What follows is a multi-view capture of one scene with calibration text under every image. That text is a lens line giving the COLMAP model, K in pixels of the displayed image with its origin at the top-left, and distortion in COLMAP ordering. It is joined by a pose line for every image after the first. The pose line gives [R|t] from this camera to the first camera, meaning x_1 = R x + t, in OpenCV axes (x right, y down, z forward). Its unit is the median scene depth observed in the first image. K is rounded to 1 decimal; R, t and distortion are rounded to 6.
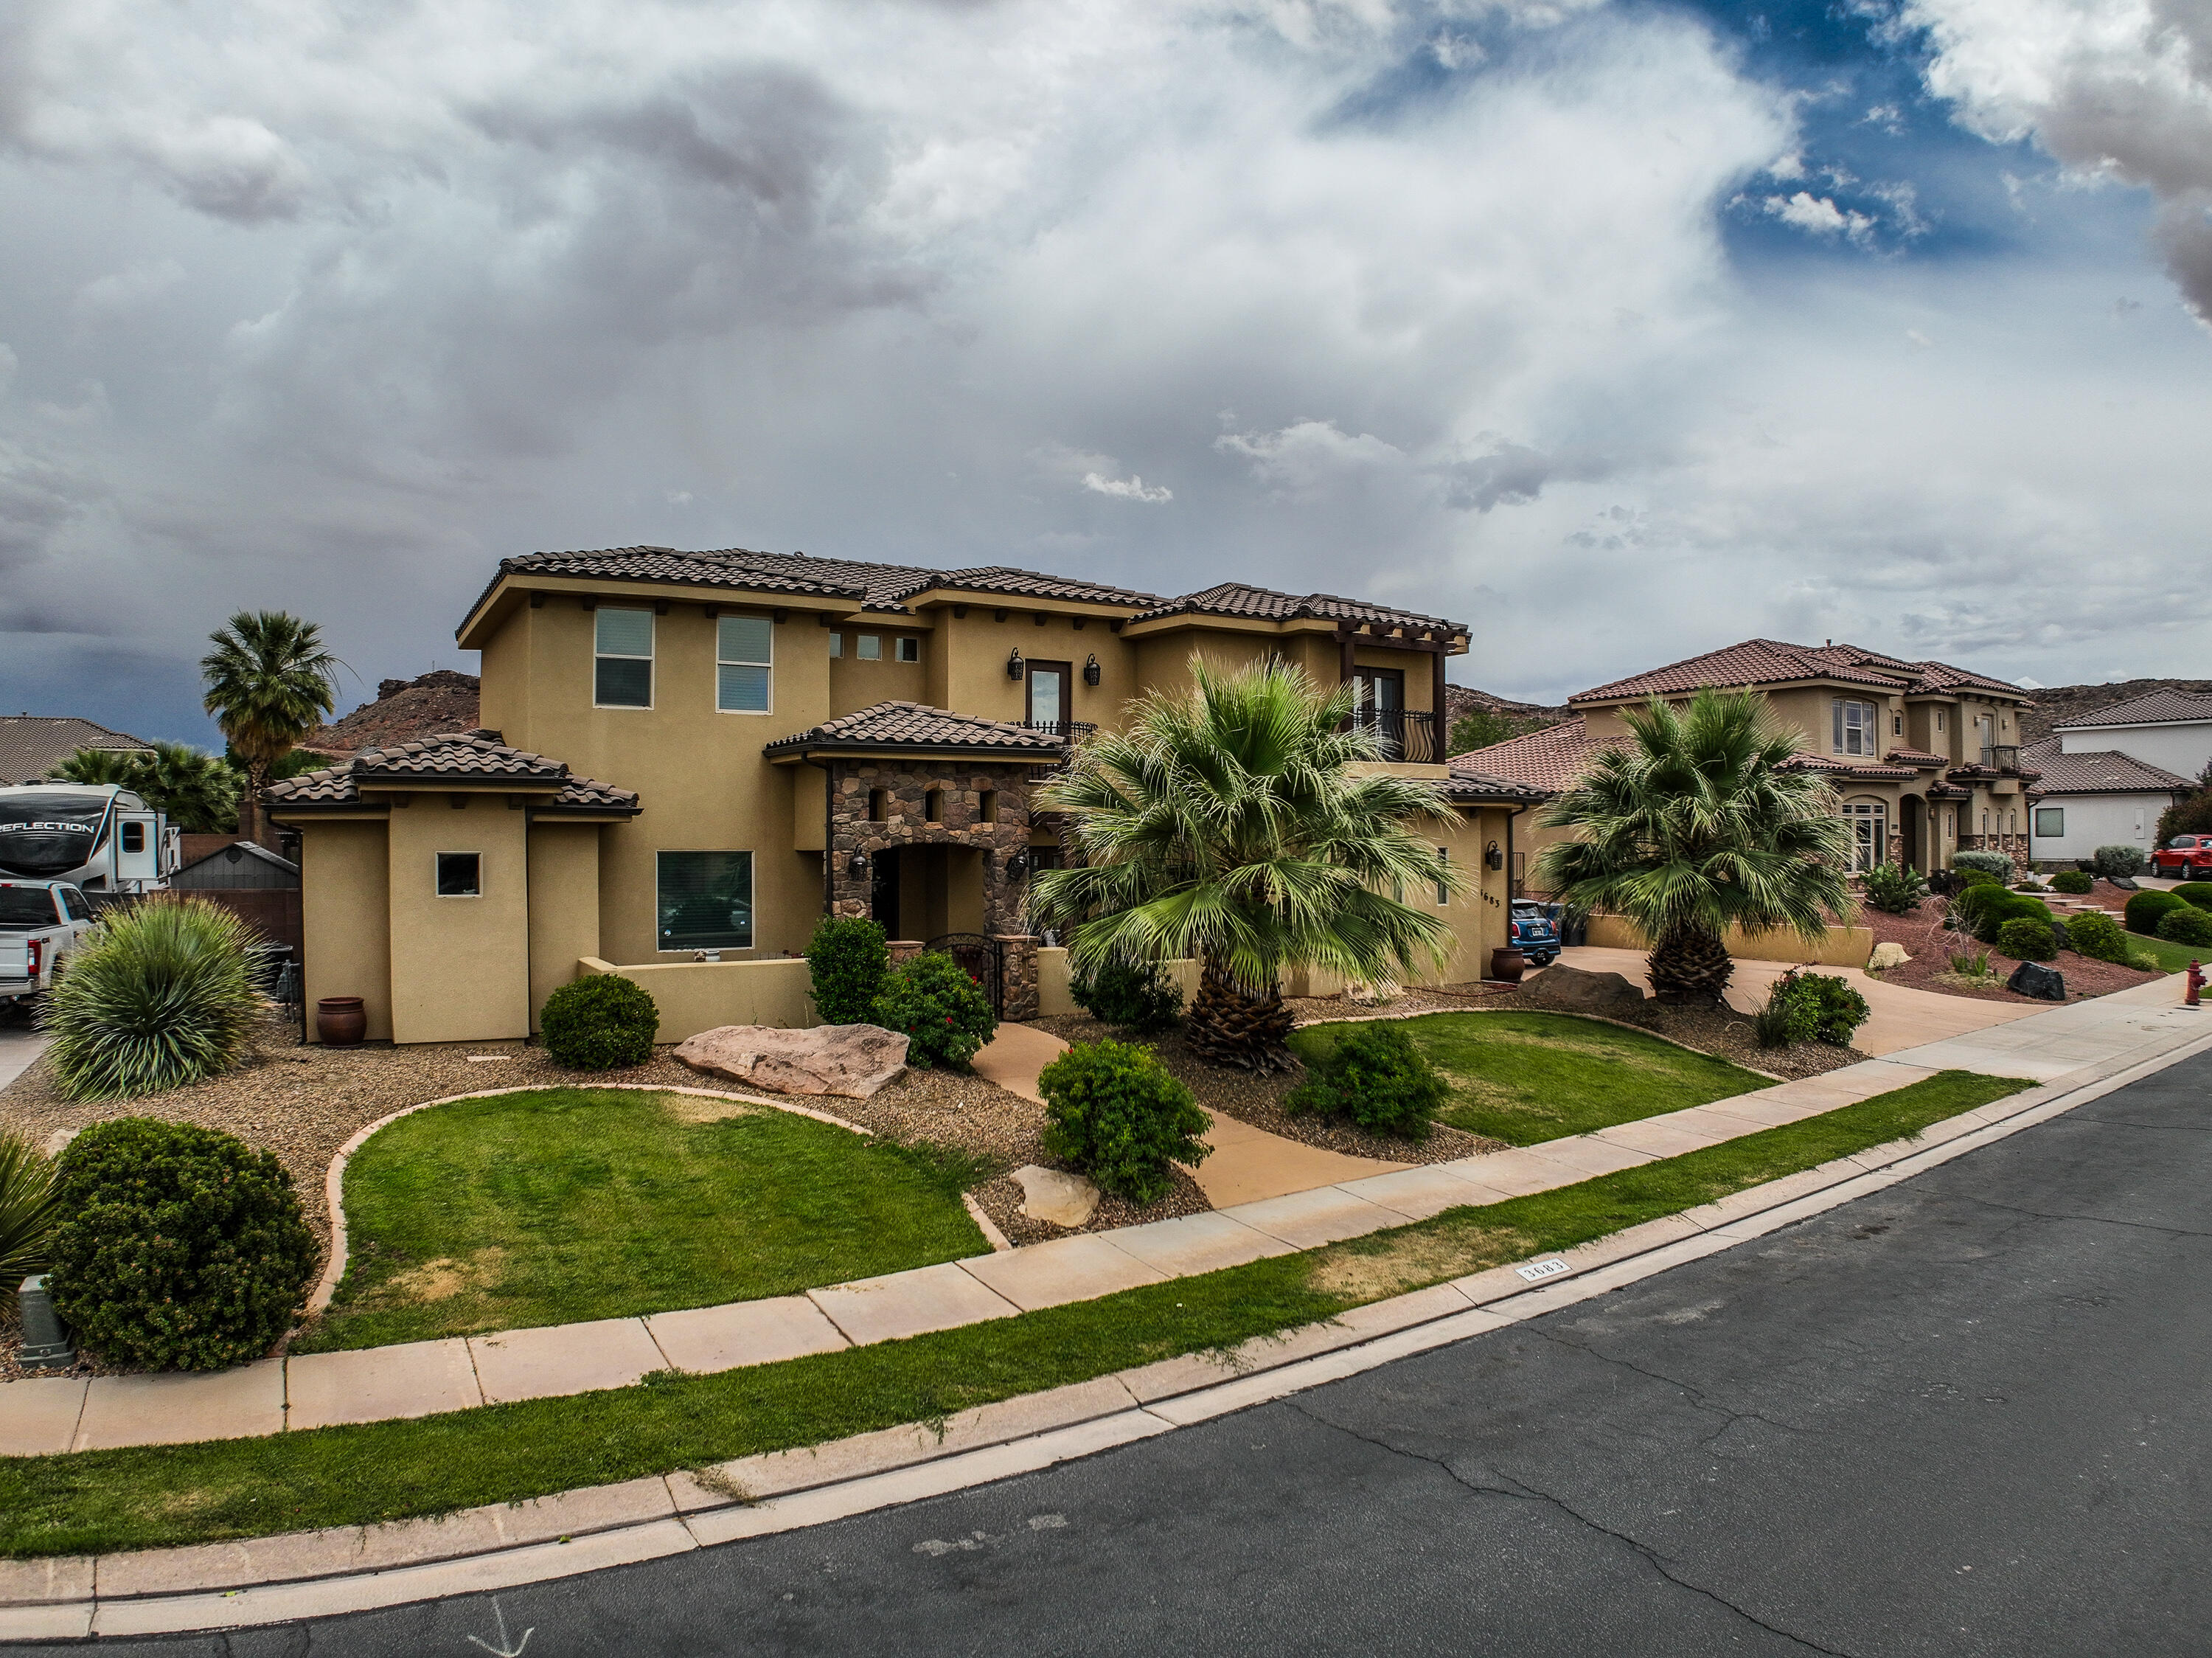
lens RADIAL K [[1364.0, 0, 1106.0], [0, 1364.0, 829.0], [0, 0, 1]] dist [-0.183094, 0.028308]
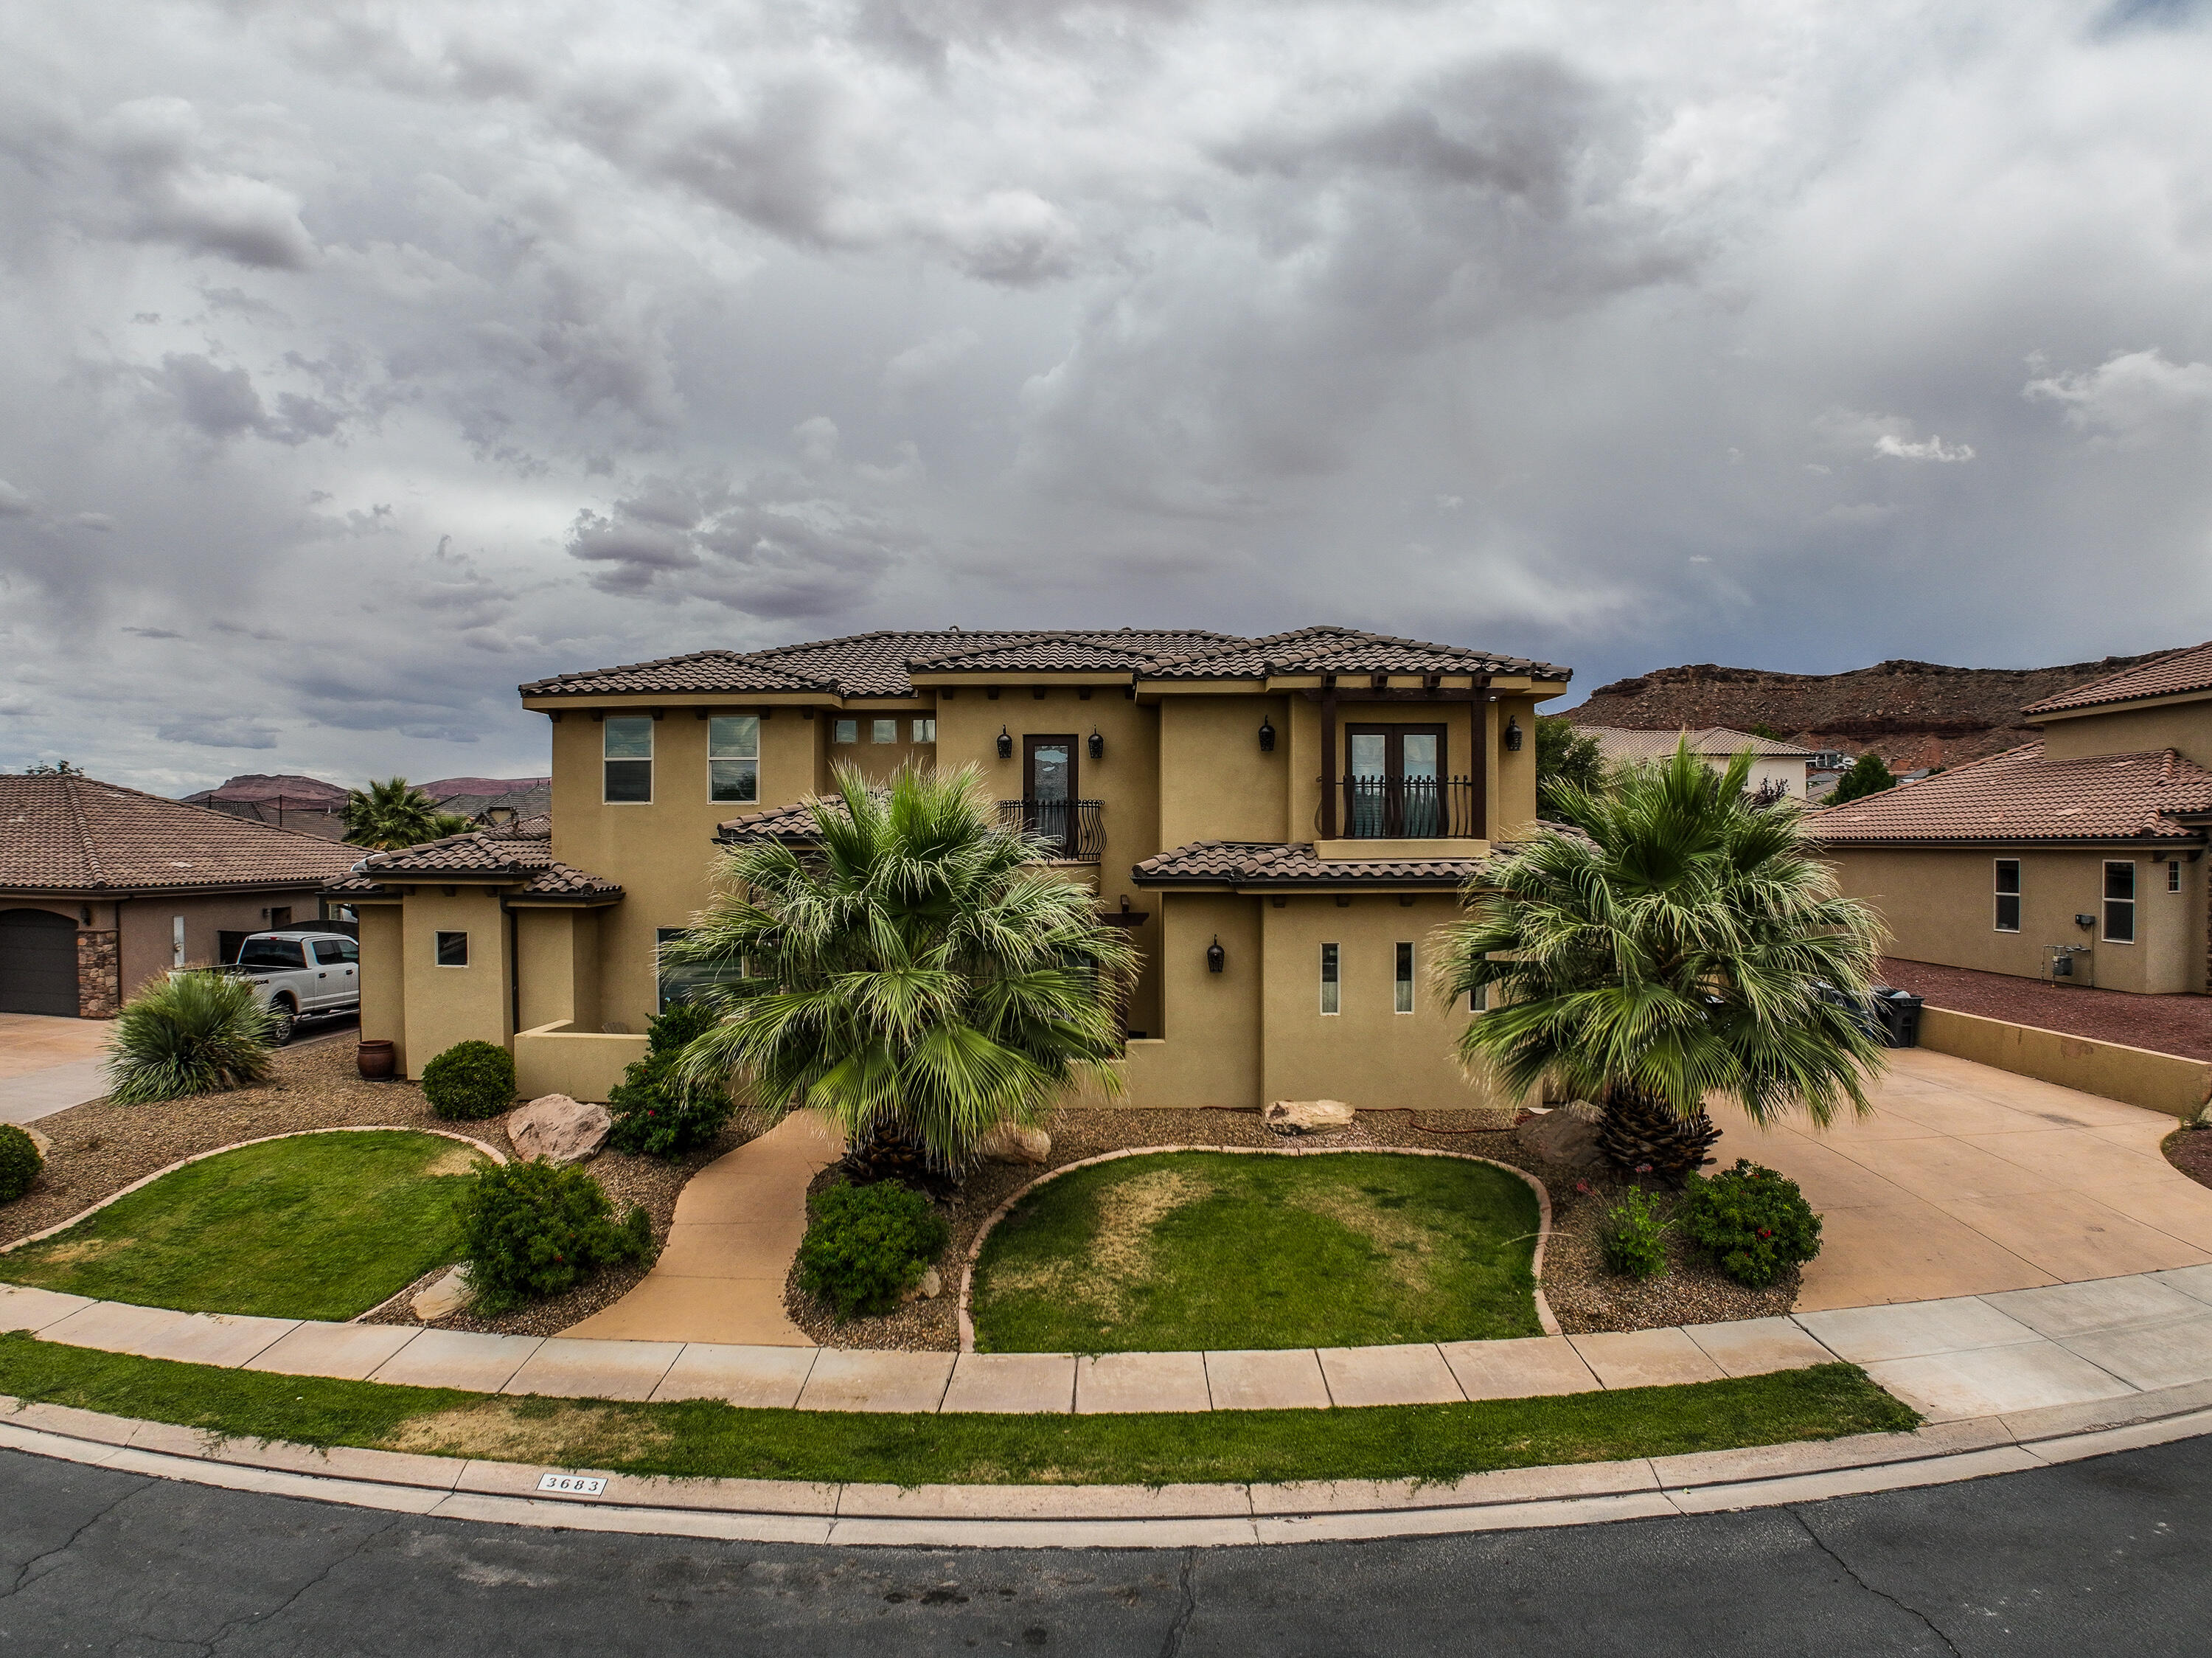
lens RADIAL K [[1373.4, 0, 1102.4], [0, 1373.4, 808.5], [0, 0, 1]] dist [-0.178715, 0.026462]
pose [[0.842235, -0.013344, -0.538945, 0.755120], [0.003995, 0.999821, -0.018513, -0.078972], [0.539095, 0.013439, 0.842137, 0.297749]]
